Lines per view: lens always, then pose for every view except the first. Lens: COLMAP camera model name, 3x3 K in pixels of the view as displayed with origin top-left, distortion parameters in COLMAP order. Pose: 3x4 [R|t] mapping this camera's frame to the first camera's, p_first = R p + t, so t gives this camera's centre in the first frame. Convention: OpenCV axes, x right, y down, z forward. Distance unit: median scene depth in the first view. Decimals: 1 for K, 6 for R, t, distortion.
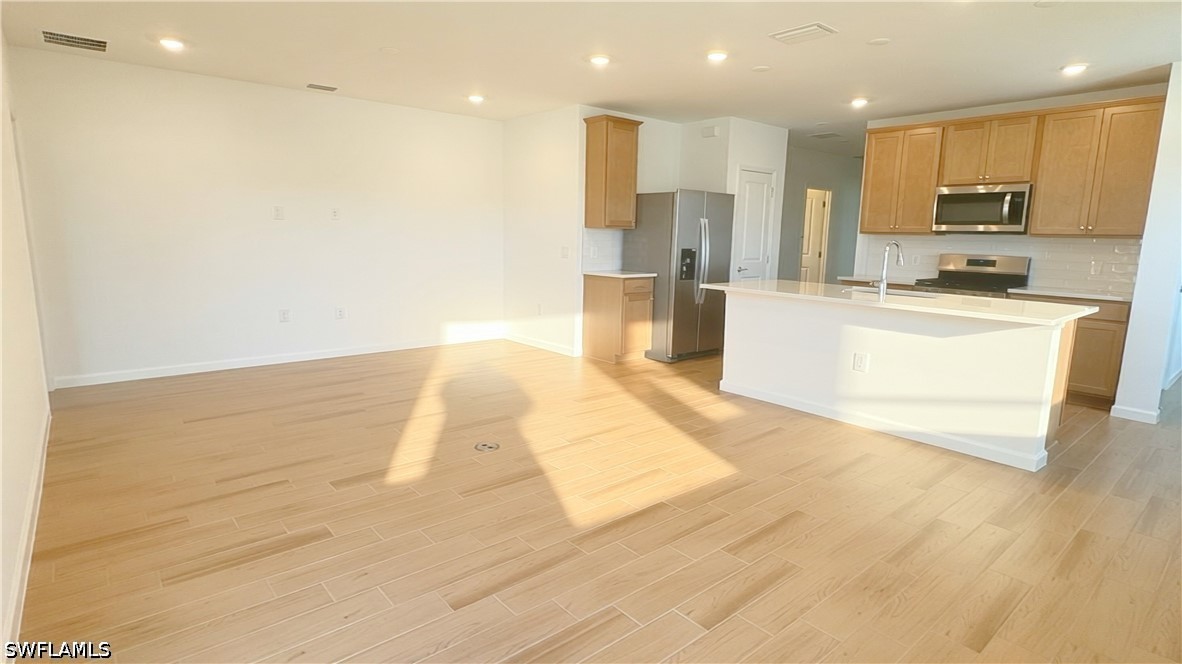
lens RADIAL K [[600.6, 0, 594.6], [0, 600.6, 329.0], [0, 0, 1]] dist [-0.002731, 0.005546]
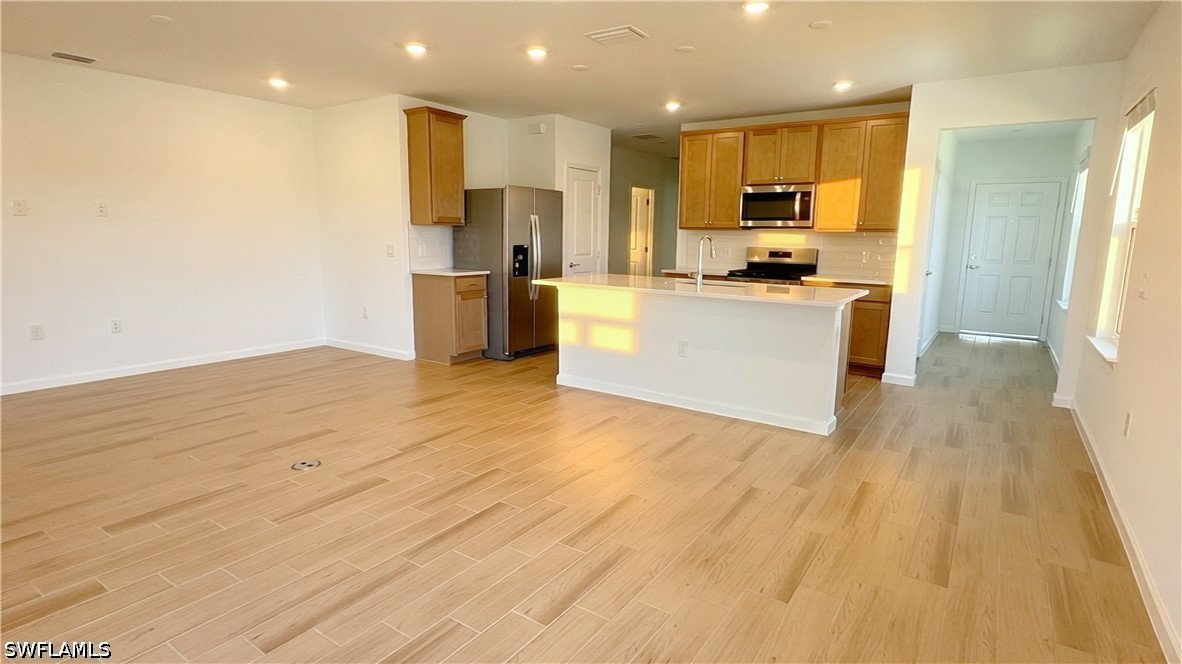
lens RADIAL K [[597.6, 0, 591.0], [0, 597.6, 332.0], [0, 0, 1]] dist [0.000307, -0.000116]
pose [[0.966310, -0.049153, 0.252644, 0.012801], [0.046427, 0.998781, 0.016744, -0.000686], [-0.253159, -0.004450, 0.967414, 0.007271]]
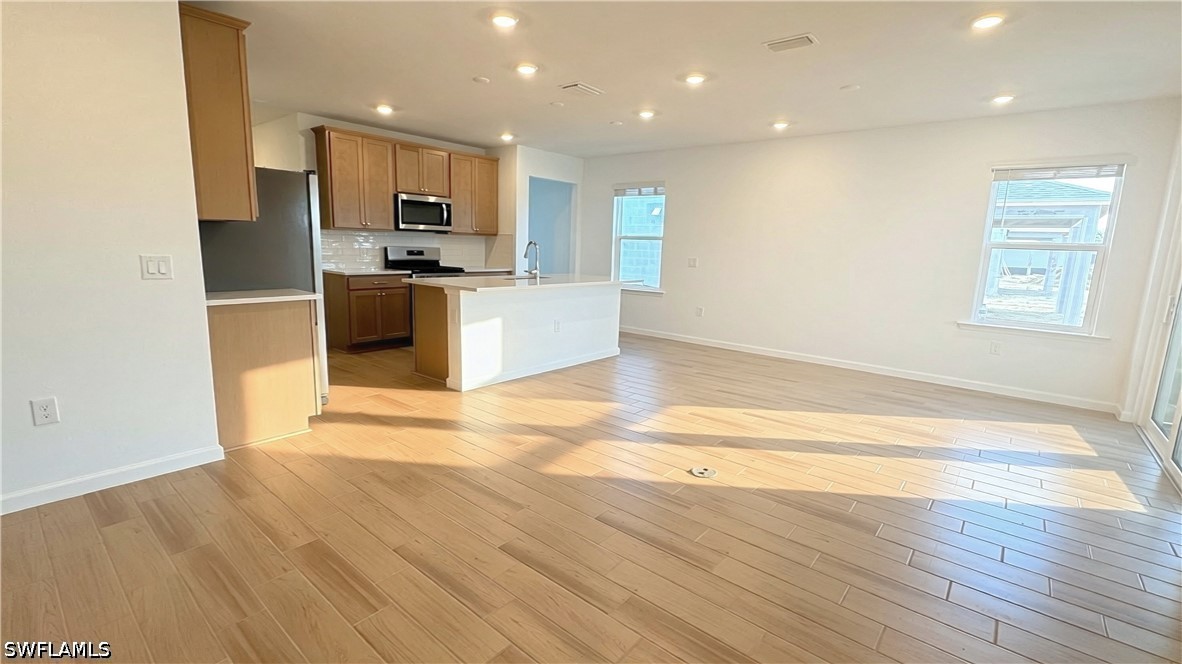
lens RADIAL K [[516.2, 0, 591.0], [0, 516.2, 332.0], [0, 0, 1]] dist [-0.000125, 0.000011]
pose [[-0.160768, -0.194947, 0.967548, -0.680201], [0.123874, 0.968563, 0.215734, -0.164463], [-0.979188, 0.154538, -0.131565, 0.937700]]
